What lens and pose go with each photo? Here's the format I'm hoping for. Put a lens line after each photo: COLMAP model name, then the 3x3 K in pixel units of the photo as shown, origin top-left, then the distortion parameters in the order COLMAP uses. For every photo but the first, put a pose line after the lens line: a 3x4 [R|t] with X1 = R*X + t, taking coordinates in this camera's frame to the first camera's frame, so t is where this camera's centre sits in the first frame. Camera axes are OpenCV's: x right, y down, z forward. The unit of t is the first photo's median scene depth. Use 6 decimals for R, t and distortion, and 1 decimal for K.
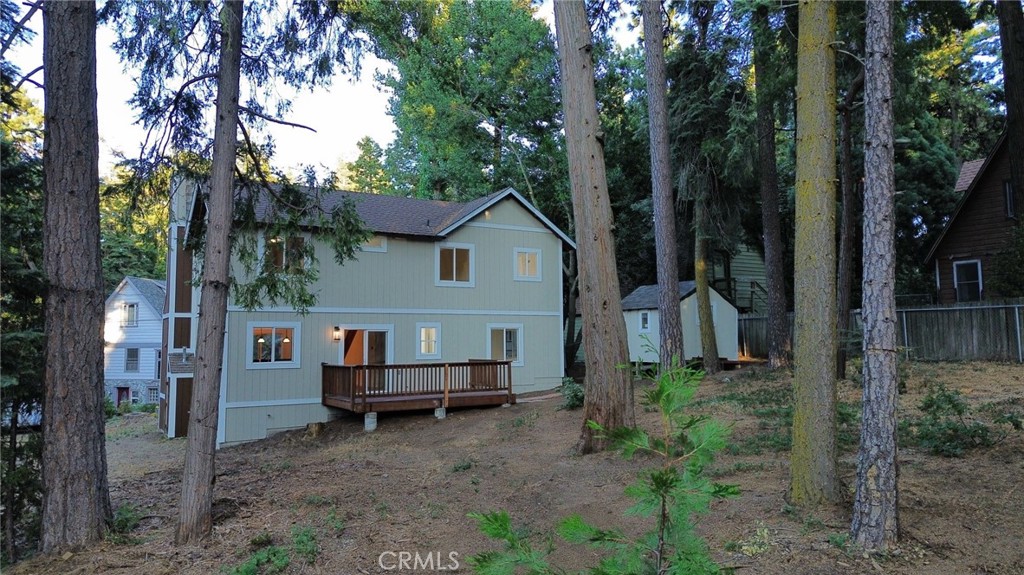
lens RADIAL K [[725.0, 0, 509.3], [0, 725.0, 280.5], [0, 0, 1]] dist [0.076580, -0.071551]
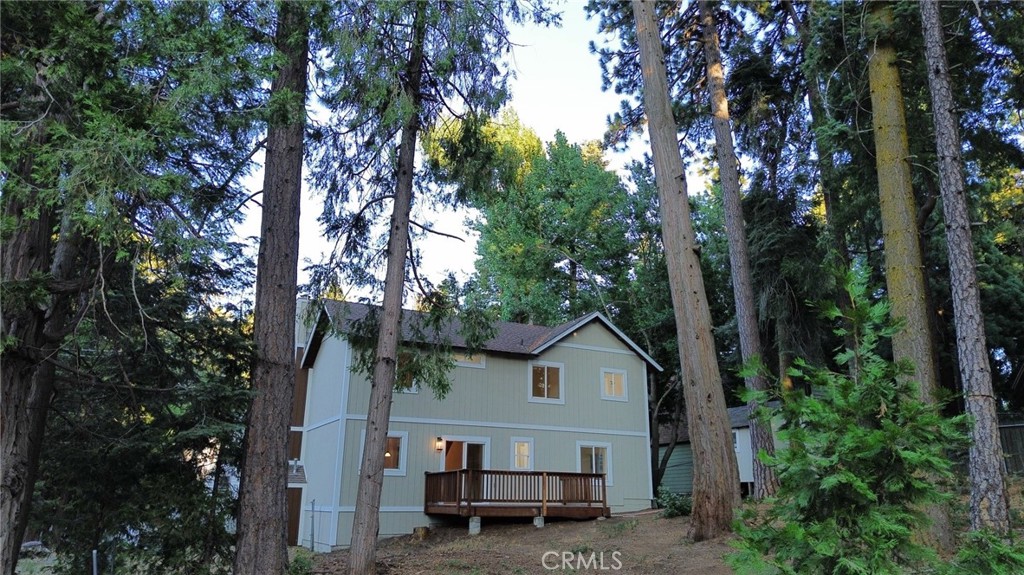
lens RADIAL K [[725.0, 0, 511.6], [0, 725.0, 279.0], [0, 0, 1]] dist [0.076580, -0.071551]
pose [[0.997088, -0.003724, -0.076166, -0.055515], [-0.012057, 0.978544, -0.205685, 0.061233], [0.075297, 0.206004, 0.975650, -0.090925]]
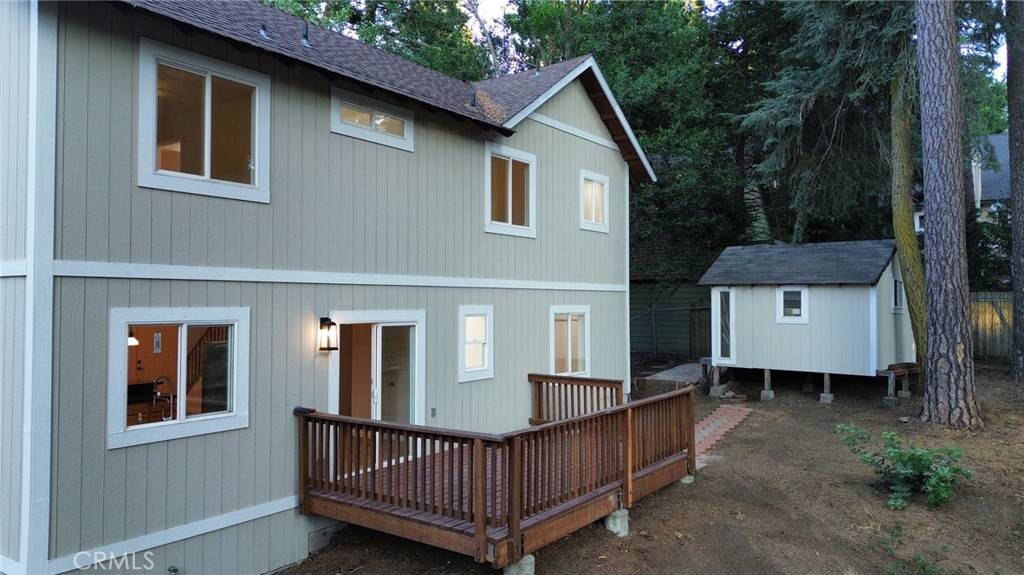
lens RADIAL K [[725.0, 0, 510.4], [0, 725.0, 284.0], [0, 0, 1]] dist [0.076580, -0.071551]
pose [[0.923474, 0.016968, 0.383285, -0.337819], [-0.039644, 0.997894, 0.051339, 0.020809], [-0.381607, -0.062605, 0.922202, 0.652657]]
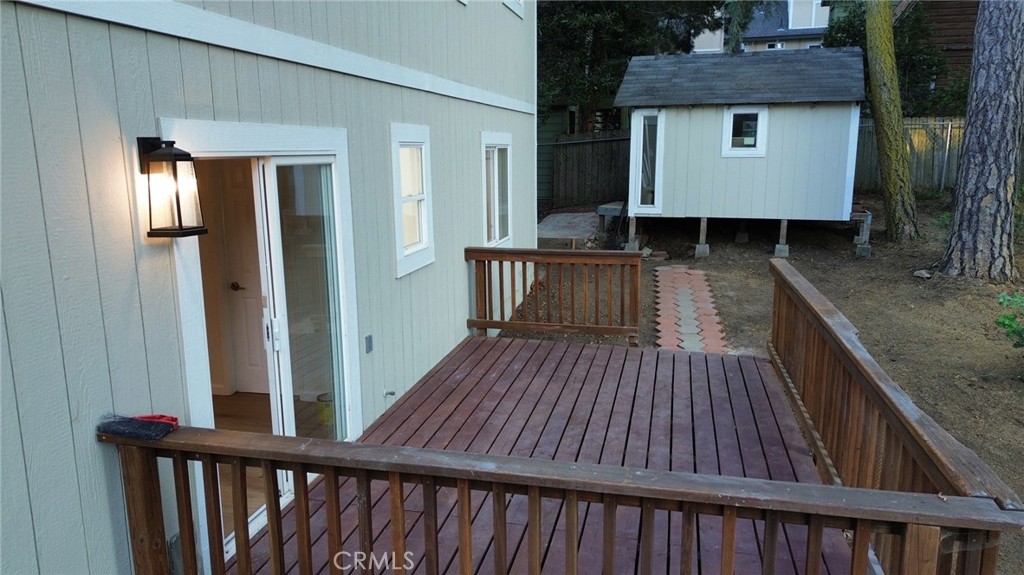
lens RADIAL K [[725.0, 0, 515.2], [0, 725.0, 285.7], [0, 0, 1]] dist [0.076580, -0.071551]
pose [[0.694854, -0.132605, 0.706819, -0.328803], [-0.060365, 0.968630, 0.241066, 0.059420], [-0.716613, -0.210173, 0.665052, 0.964518]]
